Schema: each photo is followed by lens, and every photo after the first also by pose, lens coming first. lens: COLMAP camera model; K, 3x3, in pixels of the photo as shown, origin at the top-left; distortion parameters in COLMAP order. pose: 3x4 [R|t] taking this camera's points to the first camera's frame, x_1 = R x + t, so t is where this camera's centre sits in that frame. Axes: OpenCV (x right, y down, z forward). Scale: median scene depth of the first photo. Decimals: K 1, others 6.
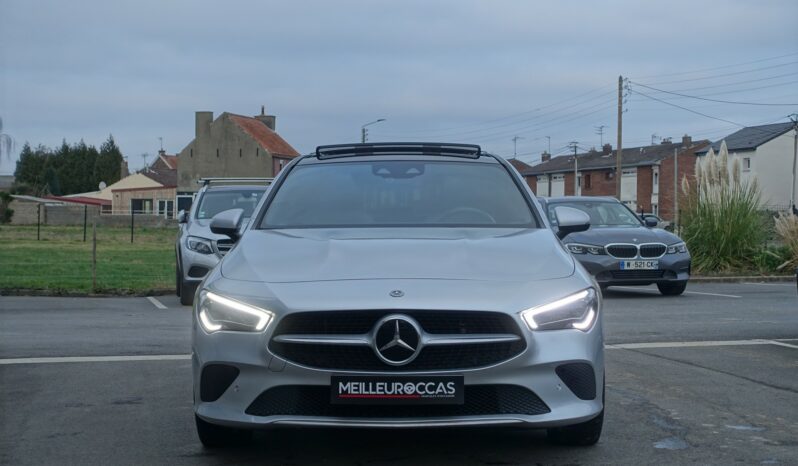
lens RADIAL K [[1337.3, 0, 399.0], [0, 1337.3, 233.0], [0, 0, 1]] dist [-0.018451, -0.013404]
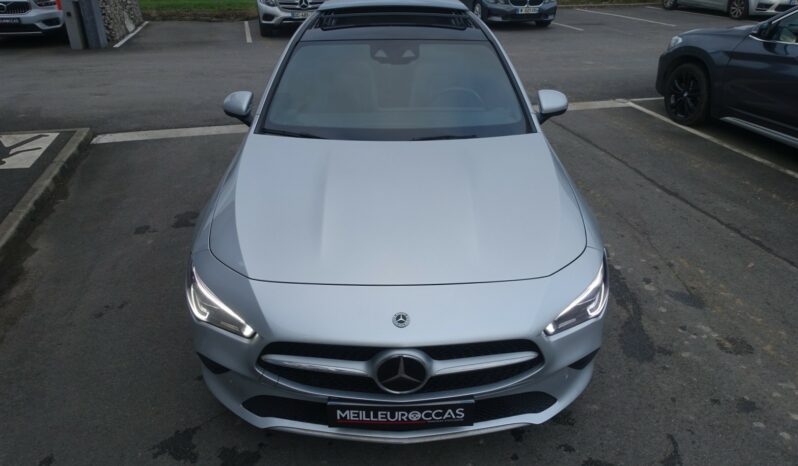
lens RADIAL K [[573.6, 0, 399.7], [0, 573.6, 243.5], [0, 0, 1]] dist [0.000455, 0.000349]
pose [[0.999710, -0.004979, 0.023570, -0.010873], [-0.006466, 0.887039, 0.461649, -0.167140], [-0.023206, -0.461667, 0.886750, 0.707126]]
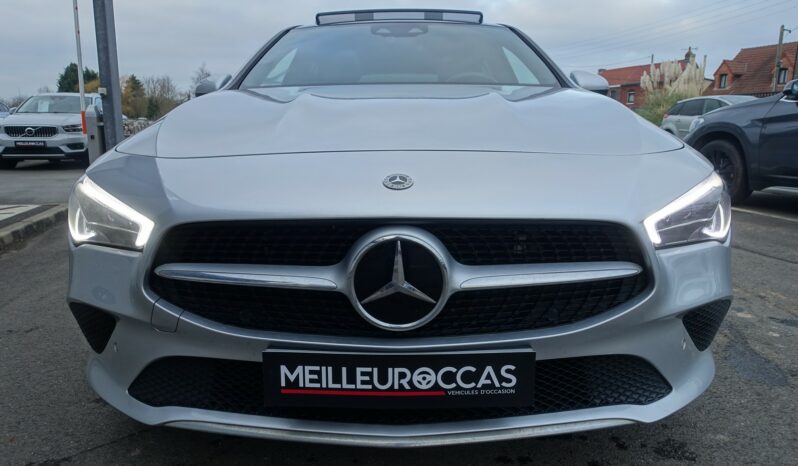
lens RADIAL K [[563.0, 0, 399.0], [0, 563.0, 233.0], [0, 0, 1]] dist [-0.000113, -0.002434]
pose [[1.000000, -0.000458, 0.000088, -0.001280], [0.000434, 0.983381, 0.181552, 0.026736], [-0.000169, -0.181552, 0.983381, 0.805917]]
